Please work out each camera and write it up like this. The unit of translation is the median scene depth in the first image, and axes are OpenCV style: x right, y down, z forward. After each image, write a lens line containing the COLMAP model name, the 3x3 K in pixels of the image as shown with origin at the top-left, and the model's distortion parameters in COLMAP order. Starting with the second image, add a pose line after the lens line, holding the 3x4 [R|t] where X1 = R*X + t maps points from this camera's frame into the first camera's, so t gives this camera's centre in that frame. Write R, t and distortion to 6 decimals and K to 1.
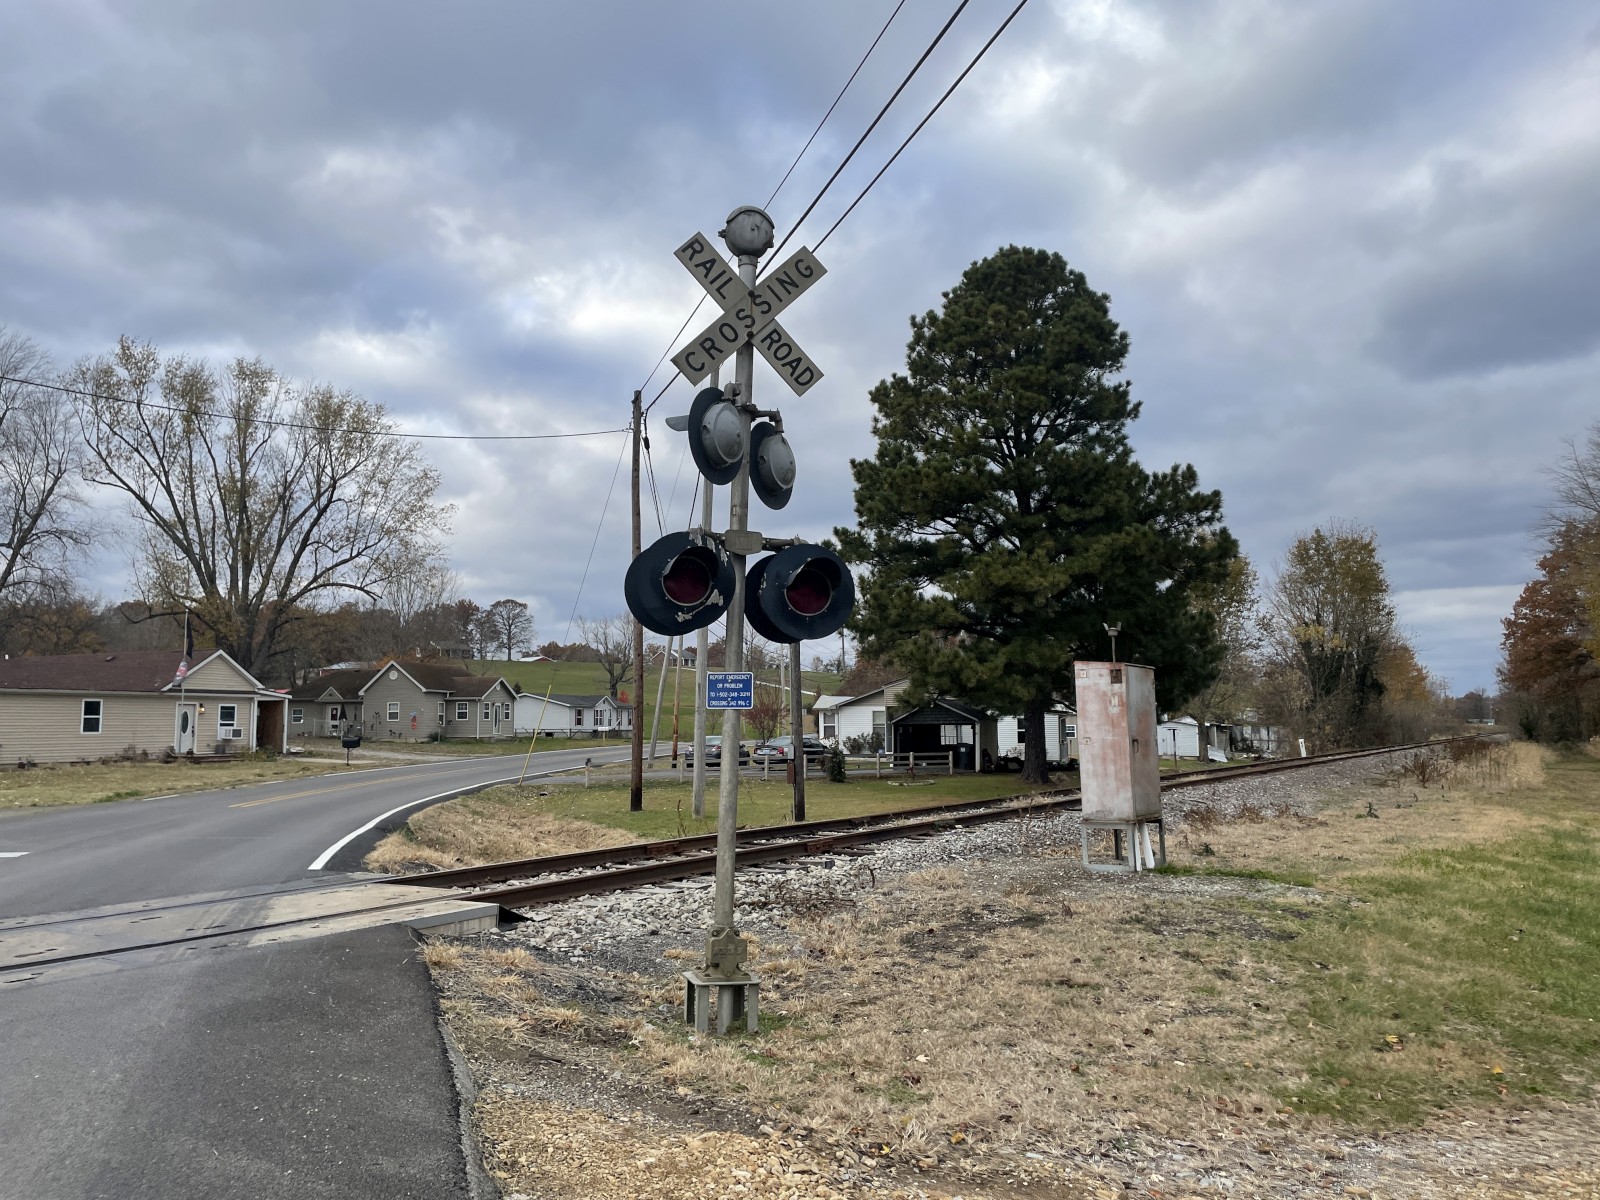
lens RADIAL K [[1218.4, 0, 791.6], [0, 1218.4, 599.3], [0, 0, 1]] dist [0.108591, -0.142447]
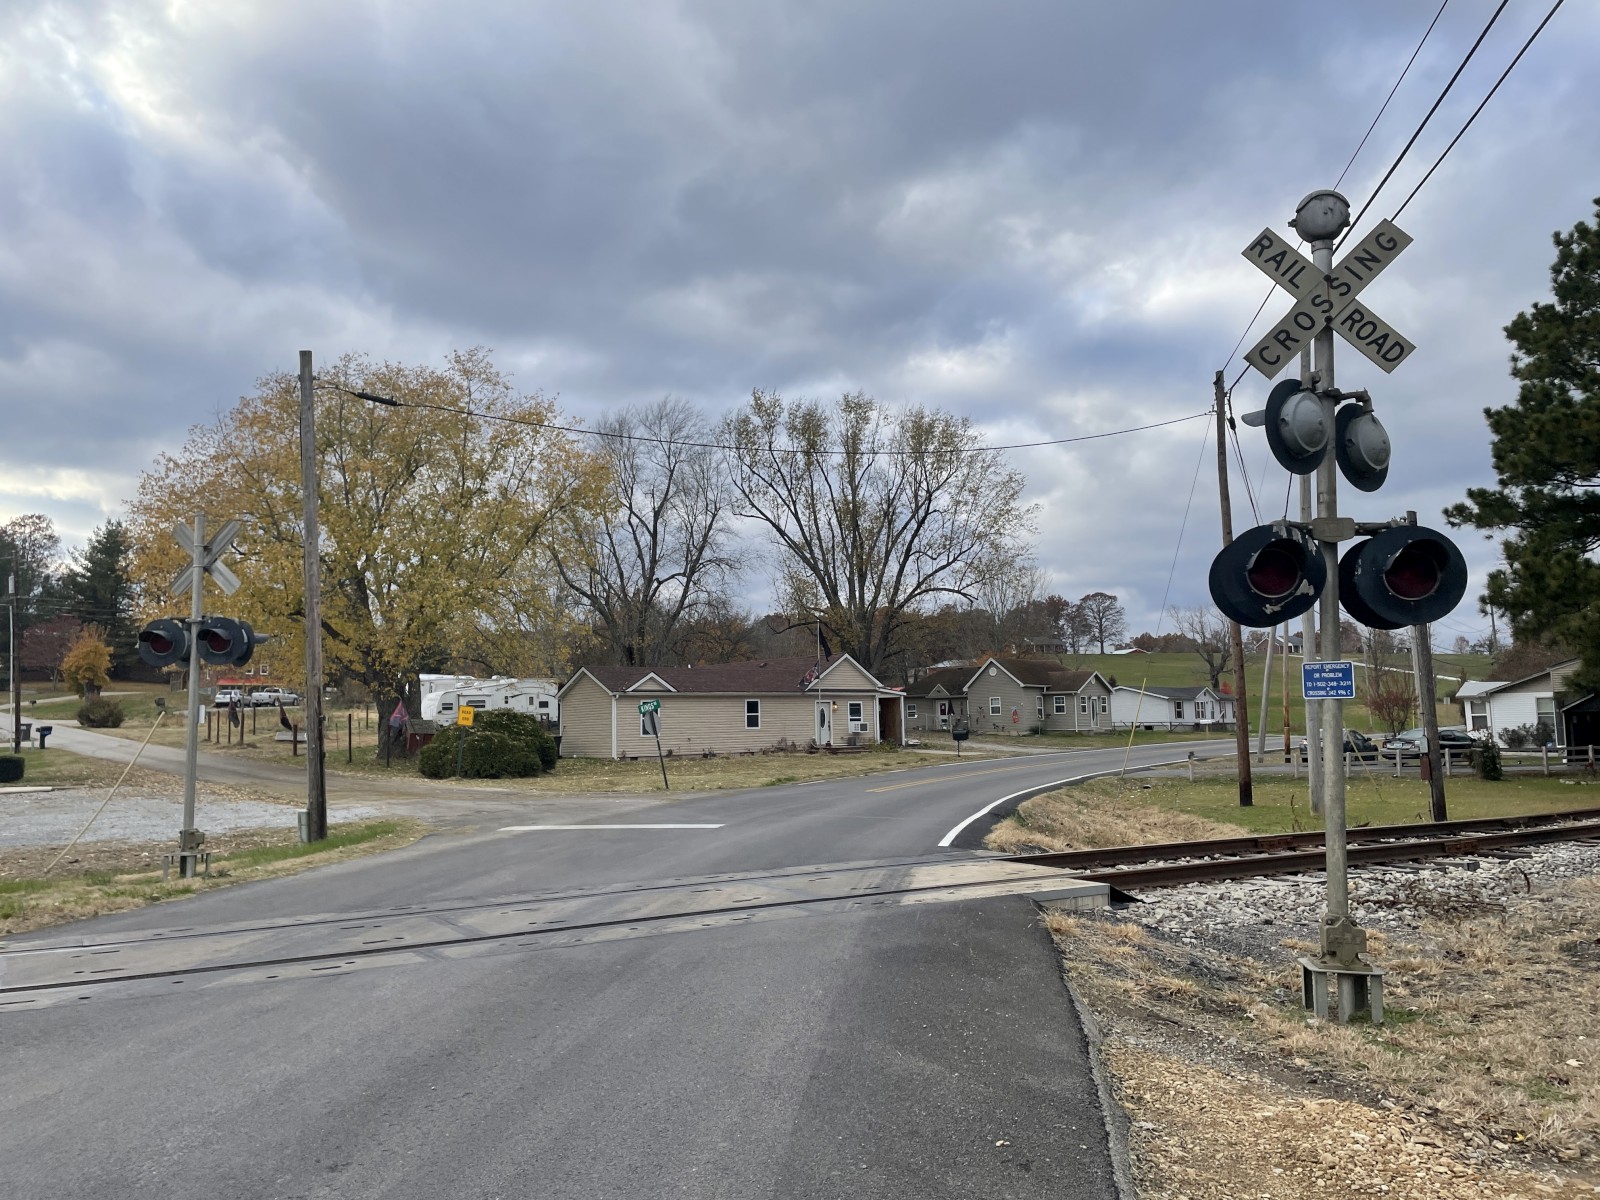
lens RADIAL K [[1218.4, 0, 791.6], [0, 1218.4, 599.3], [0, 0, 1]] dist [0.108591, -0.142447]
pose [[0.888933, -0.059609, -0.454142, 0.004136], [0.061968, 0.998031, -0.009701, -0.001461], [0.453826, -0.019518, 0.890877, -0.017190]]
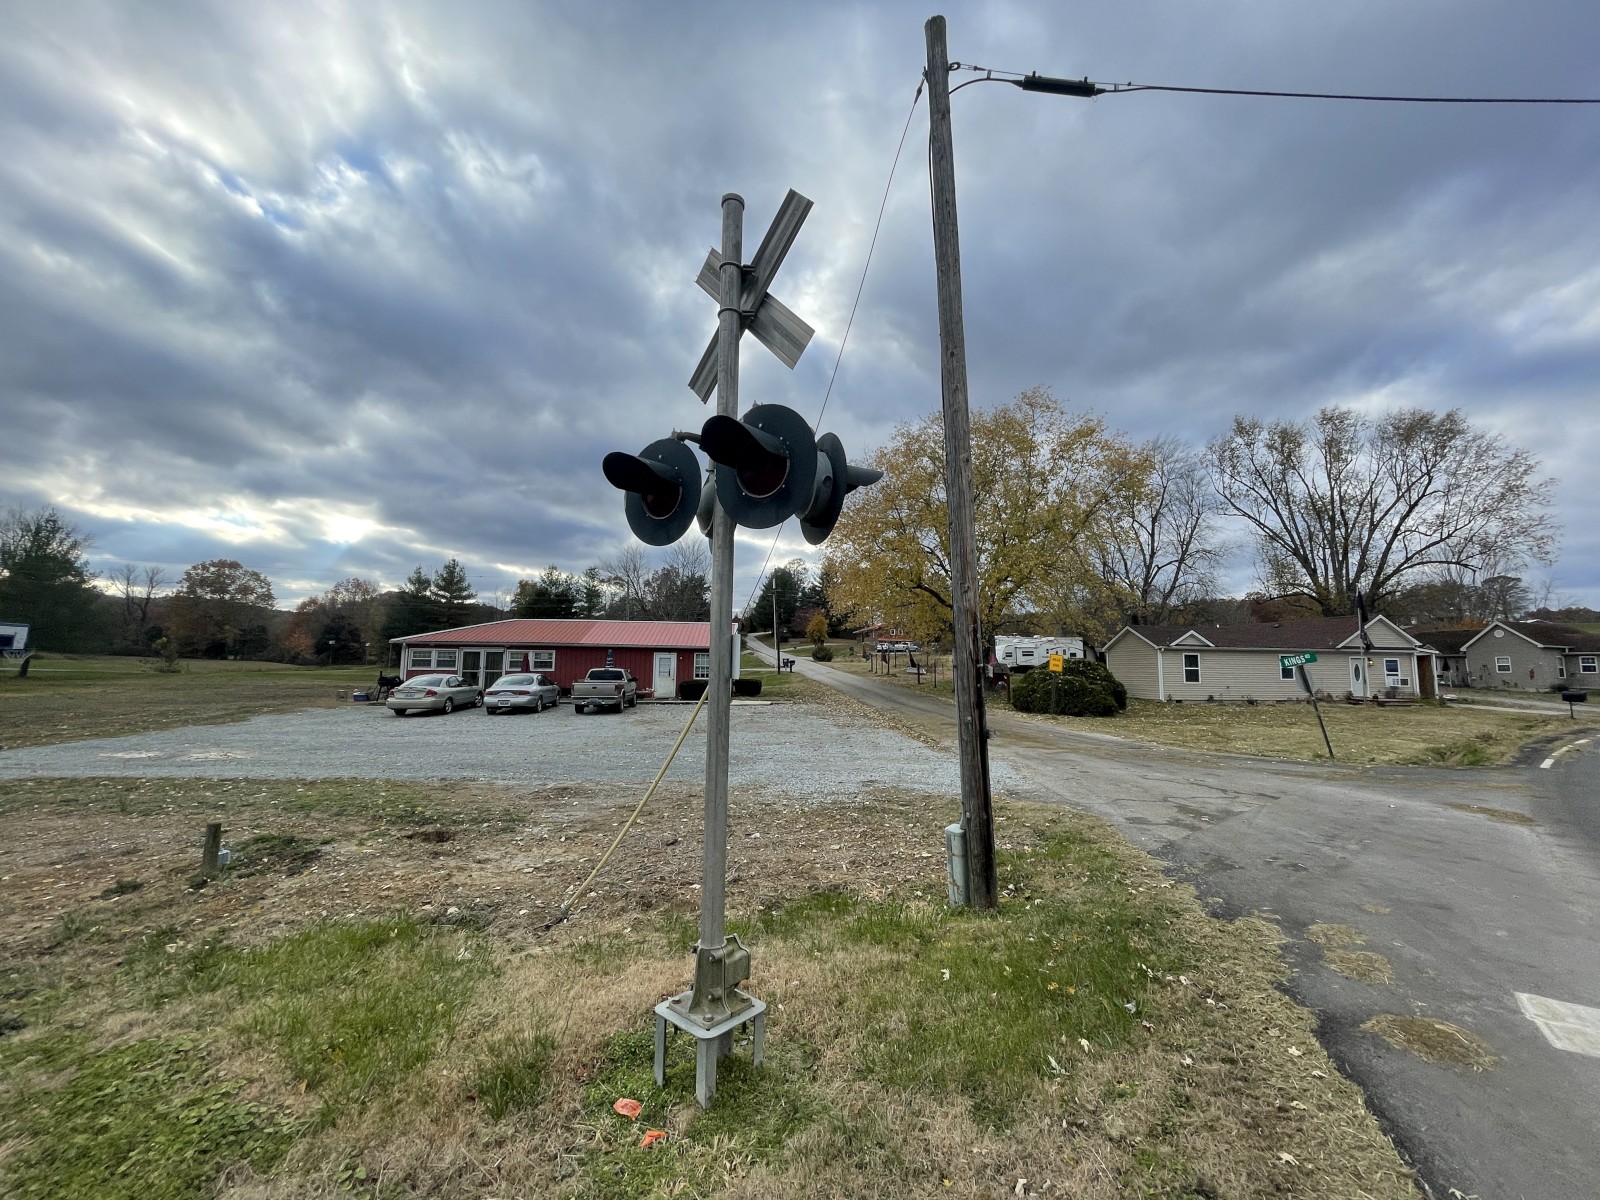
lens RADIAL K [[645.2, 0, 808.5], [0, 645.2, 579.4], [0, 0, 1]] dist [-0.000946, -0.000115]
pose [[0.524126, -0.103448, -0.845335, -0.272818], [0.073026, 0.994399, -0.076412, 0.016801], [0.848504, -0.021682, 0.528744, 0.216804]]
